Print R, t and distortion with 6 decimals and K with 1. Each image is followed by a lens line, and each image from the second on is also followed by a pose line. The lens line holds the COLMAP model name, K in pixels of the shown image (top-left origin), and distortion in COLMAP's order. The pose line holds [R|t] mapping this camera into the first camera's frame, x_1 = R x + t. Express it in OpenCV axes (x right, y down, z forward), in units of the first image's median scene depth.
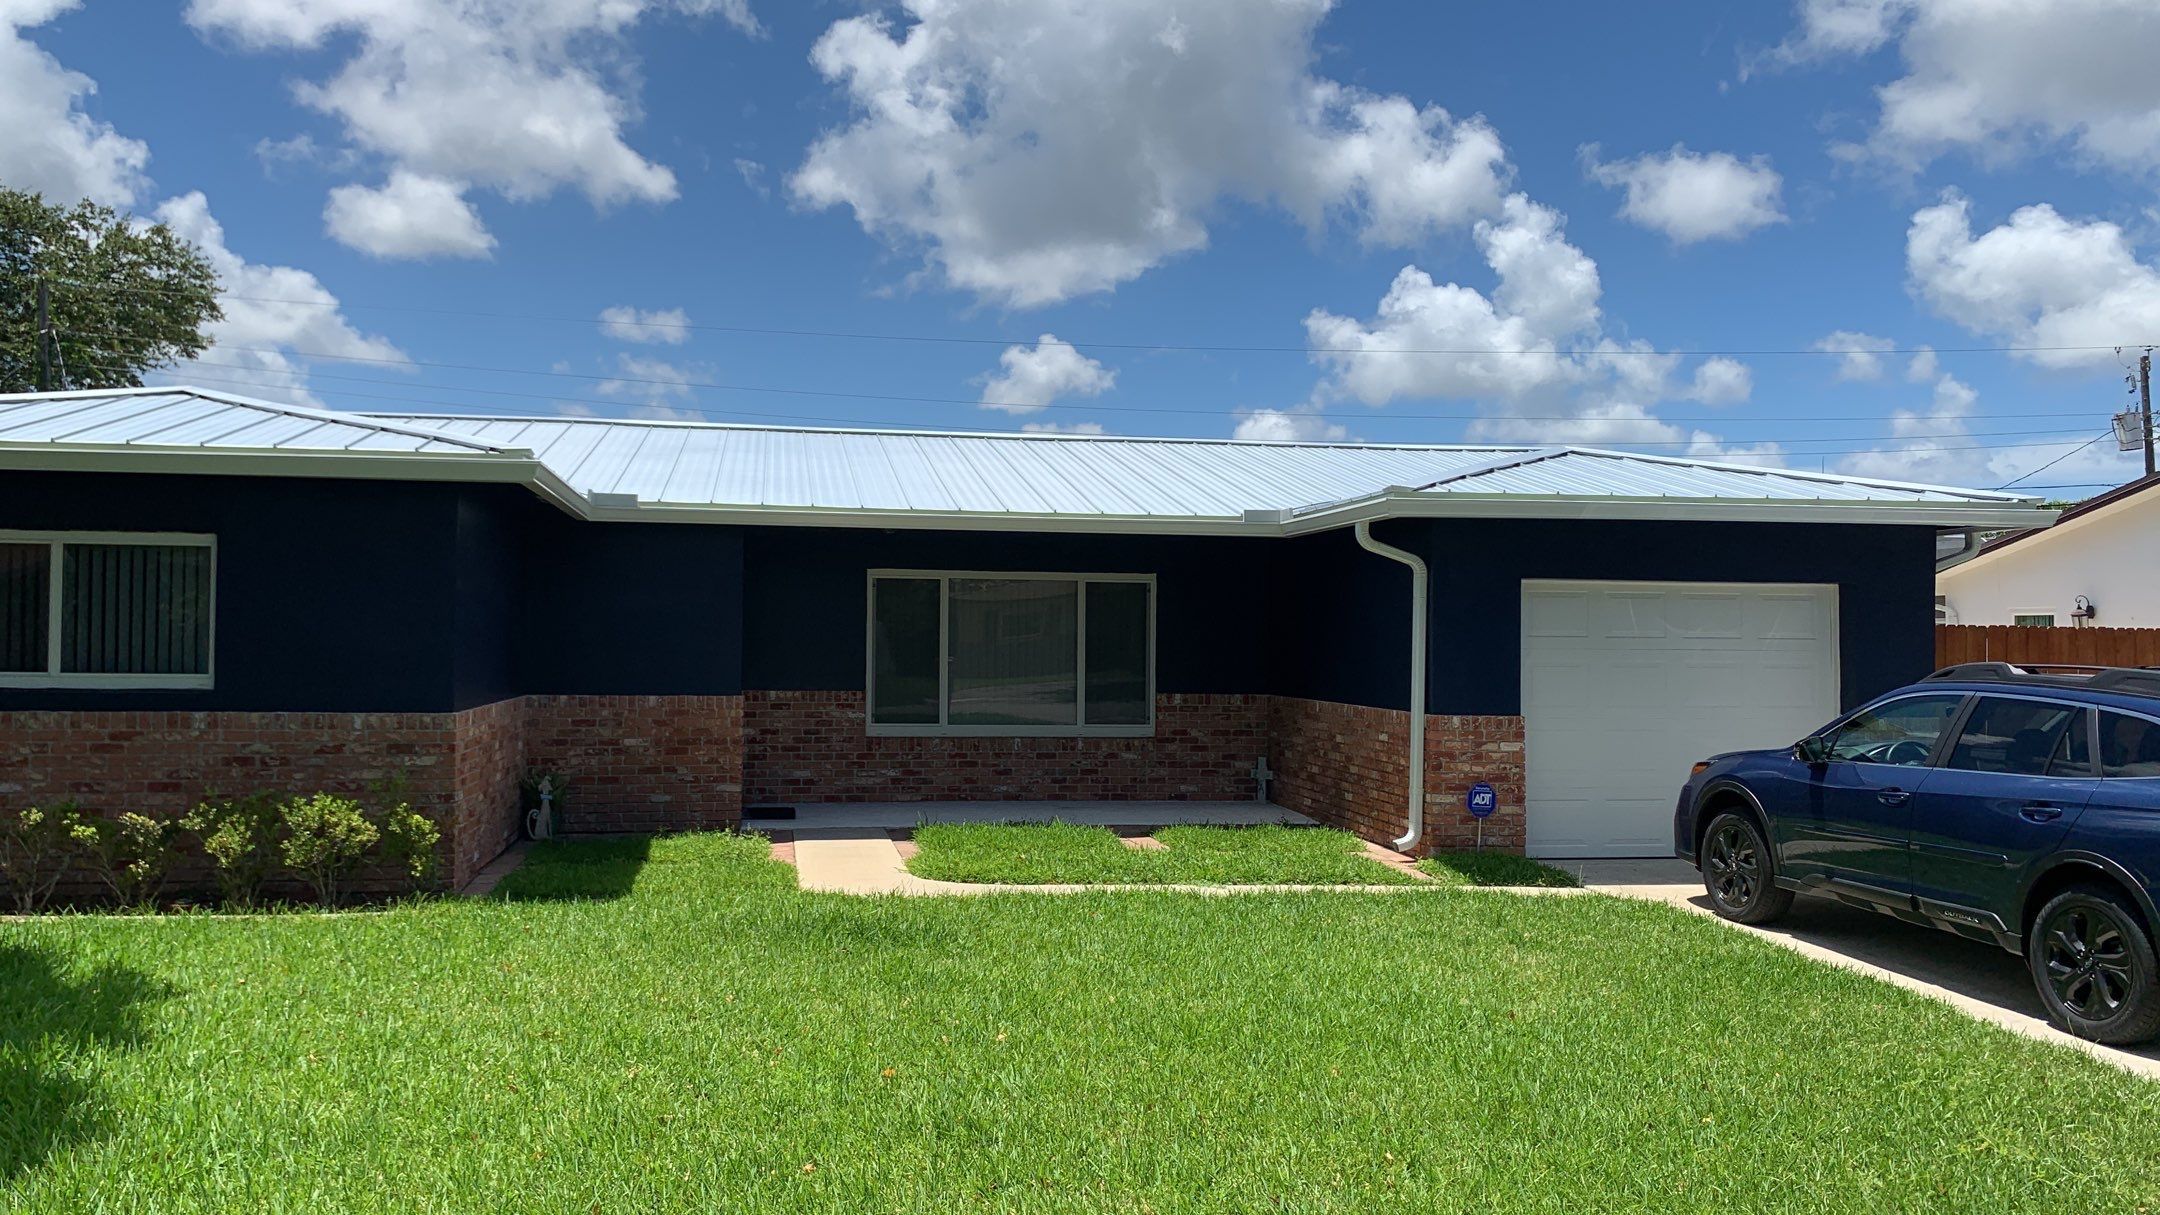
lens RADIAL K [[1704.5, 0, 1013.6], [0, 1704.5, 613.1], [0, 0, 1]] dist [-0.006726, 0.000619]
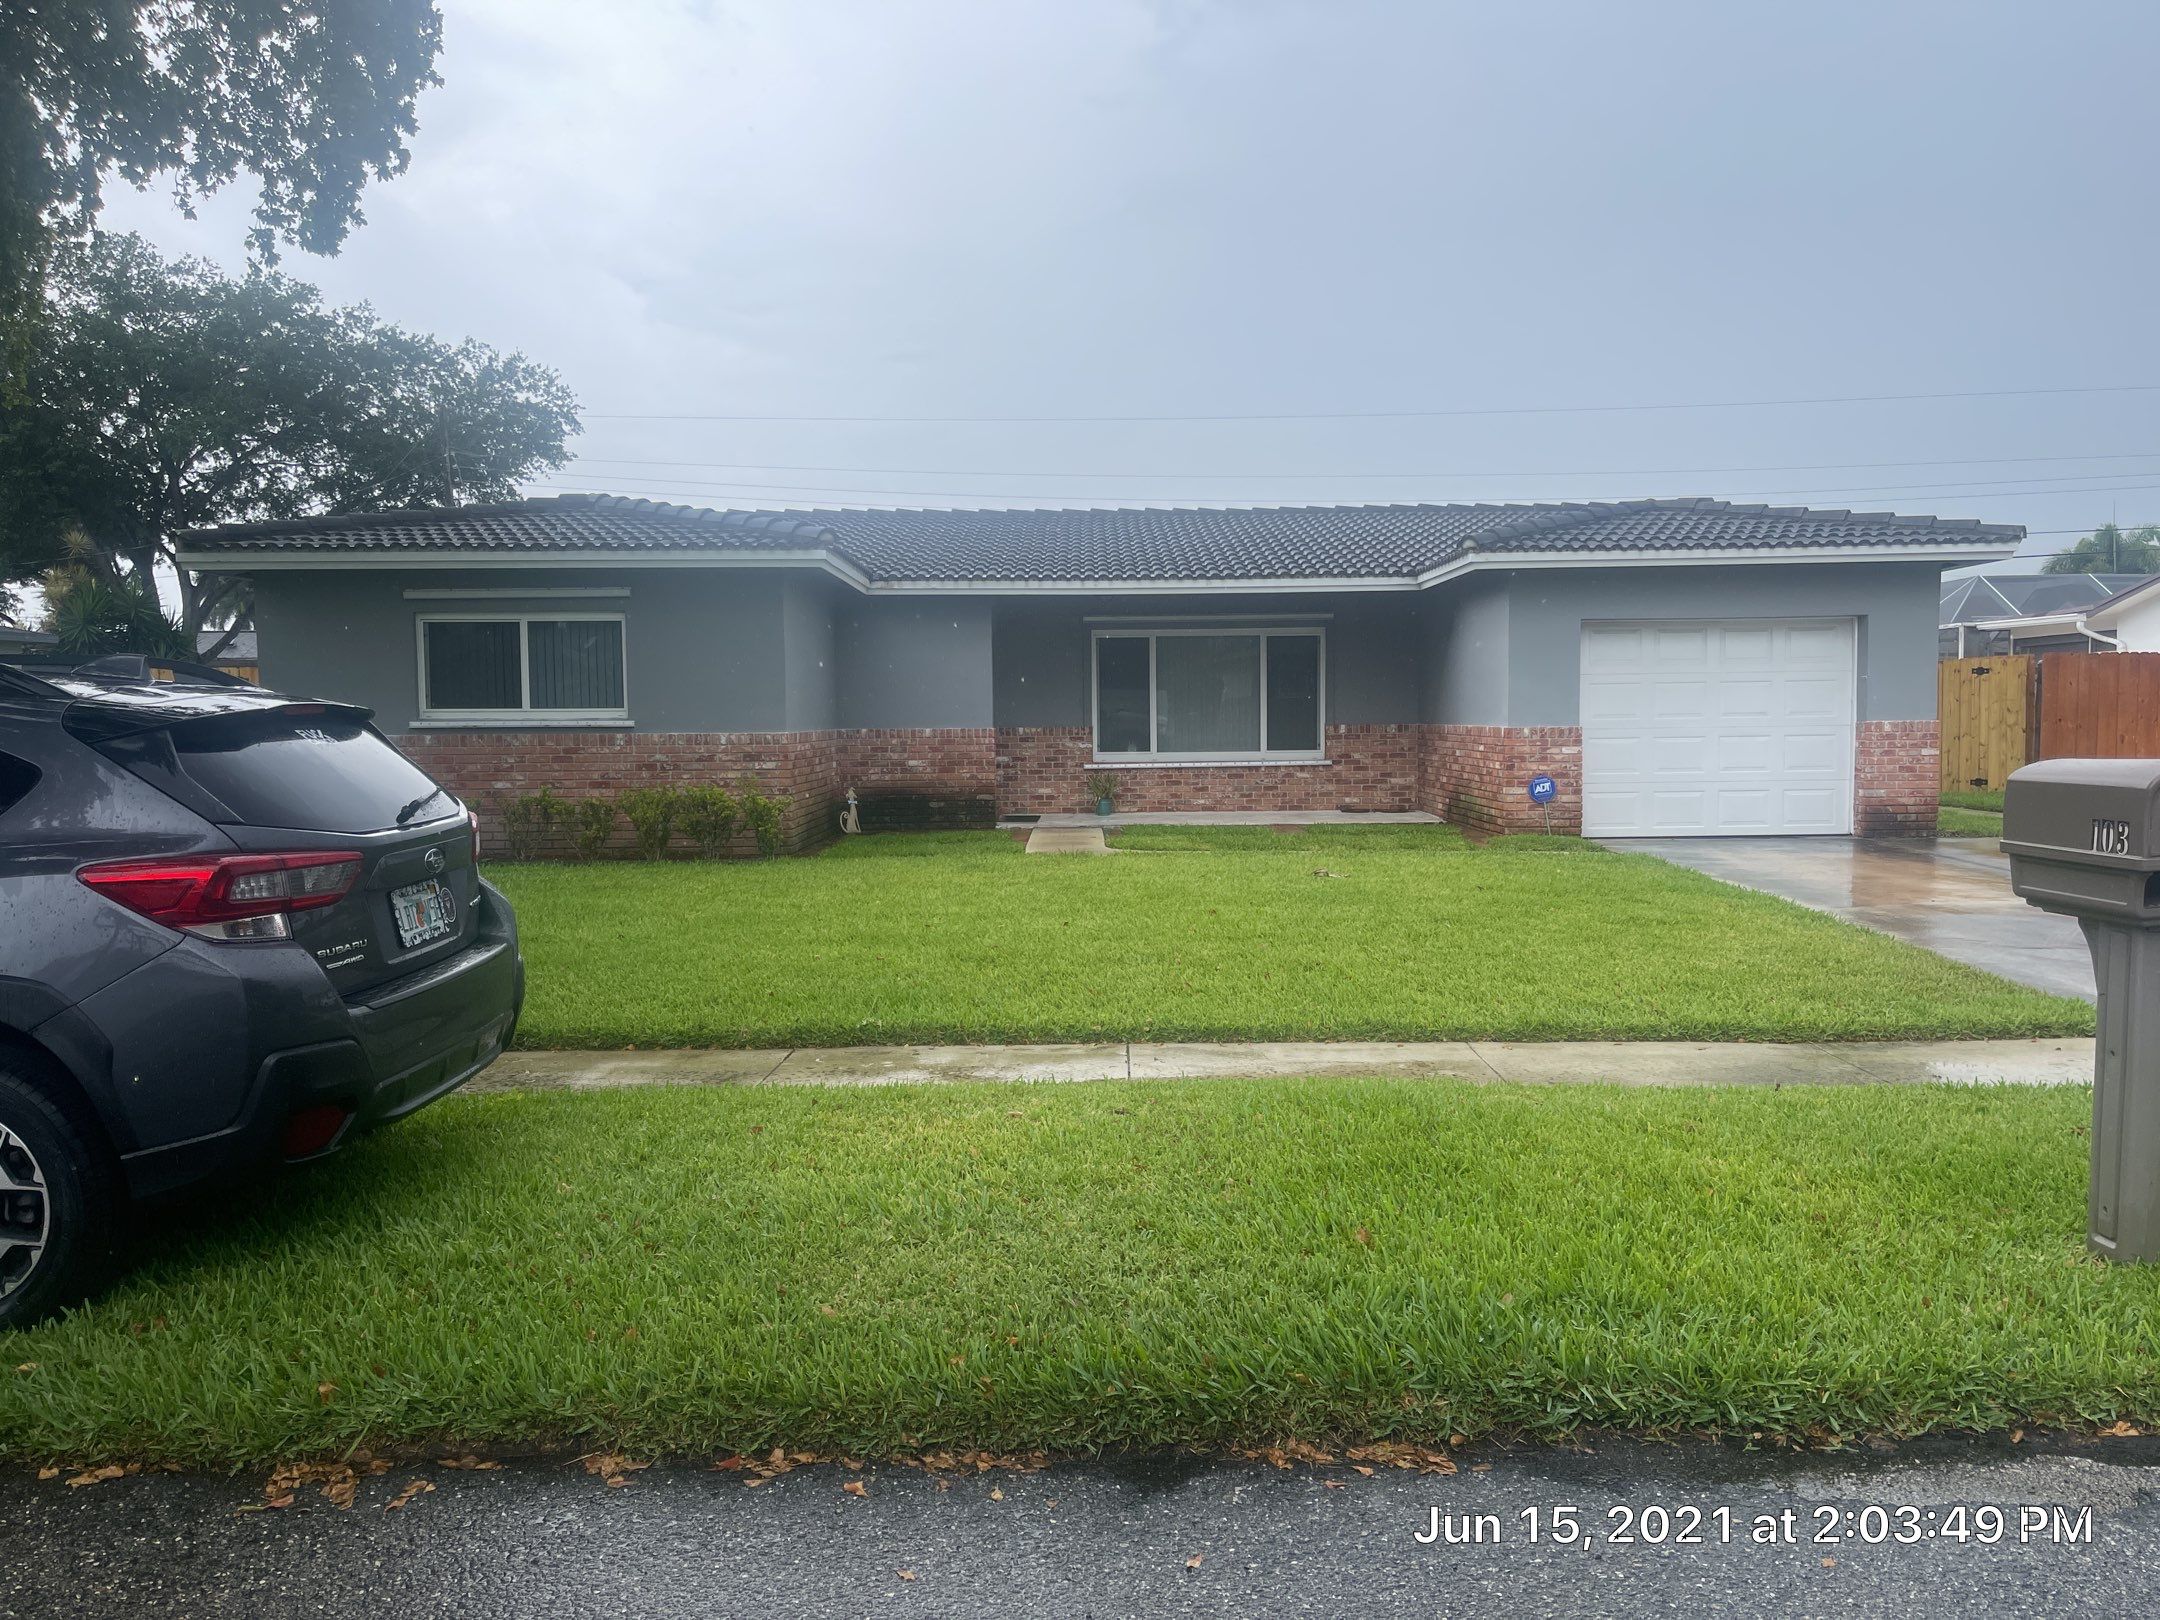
lens RADIAL K [[1710.7, 0, 1061.2], [0, 1710.7, 848.6], [0, 0, 1]] dist [0.073785, -0.054501]
pose [[0.988630, -0.008578, -0.150123, 0.082855], [0.022378, 0.995647, 0.090481, 0.020296], [0.148693, -0.092812, 0.984518, -0.280870]]
